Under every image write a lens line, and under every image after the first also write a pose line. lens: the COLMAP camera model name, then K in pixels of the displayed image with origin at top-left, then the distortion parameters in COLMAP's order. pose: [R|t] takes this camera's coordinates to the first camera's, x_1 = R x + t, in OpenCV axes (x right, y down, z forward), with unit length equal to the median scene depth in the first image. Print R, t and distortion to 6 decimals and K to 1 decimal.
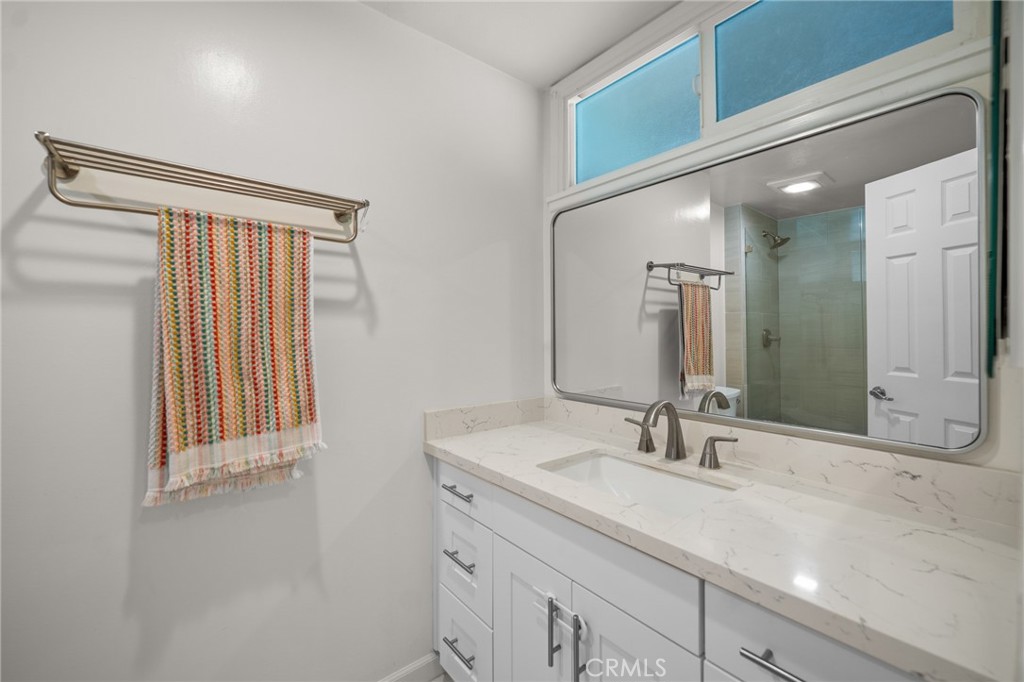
lens RADIAL K [[417.3, 0, 508.7], [0, 417.3, 334.8], [0, 0, 1]] dist [0.003021, -0.000699]
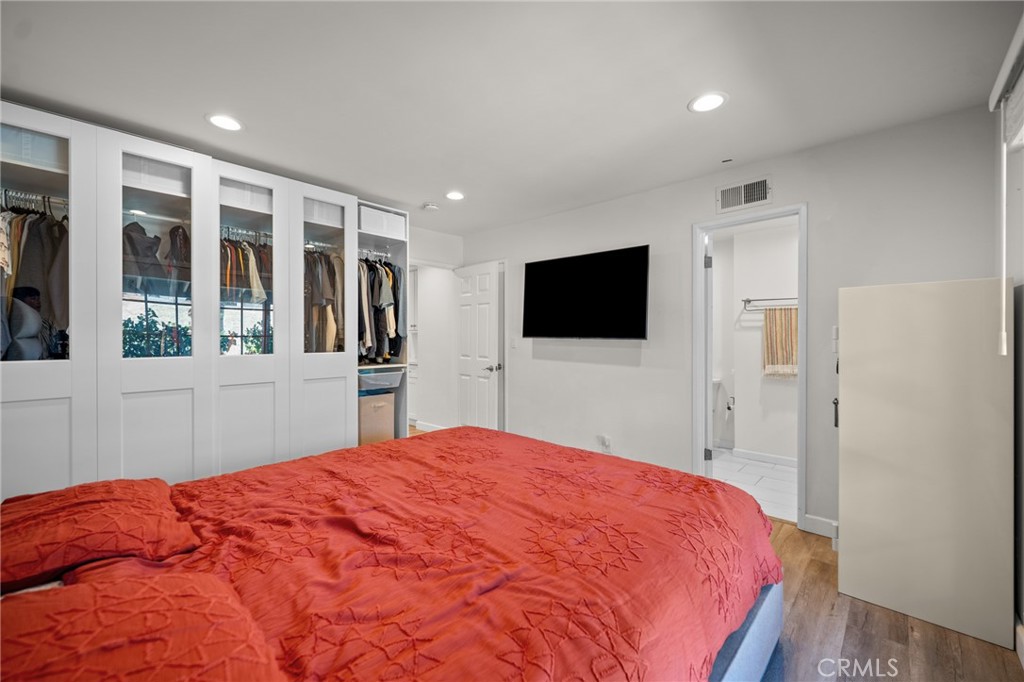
lens RADIAL K [[417.3, 0, 505.8], [0, 417.3, 340.4], [0, 0, 1]] dist [0.003021, -0.000699]
pose [[0.127970, 0.014224, -0.991676, 3.030700], [0.002255, 0.999890, 0.014632, -0.041611], [0.991775, -0.004109, 0.127924, -2.144993]]
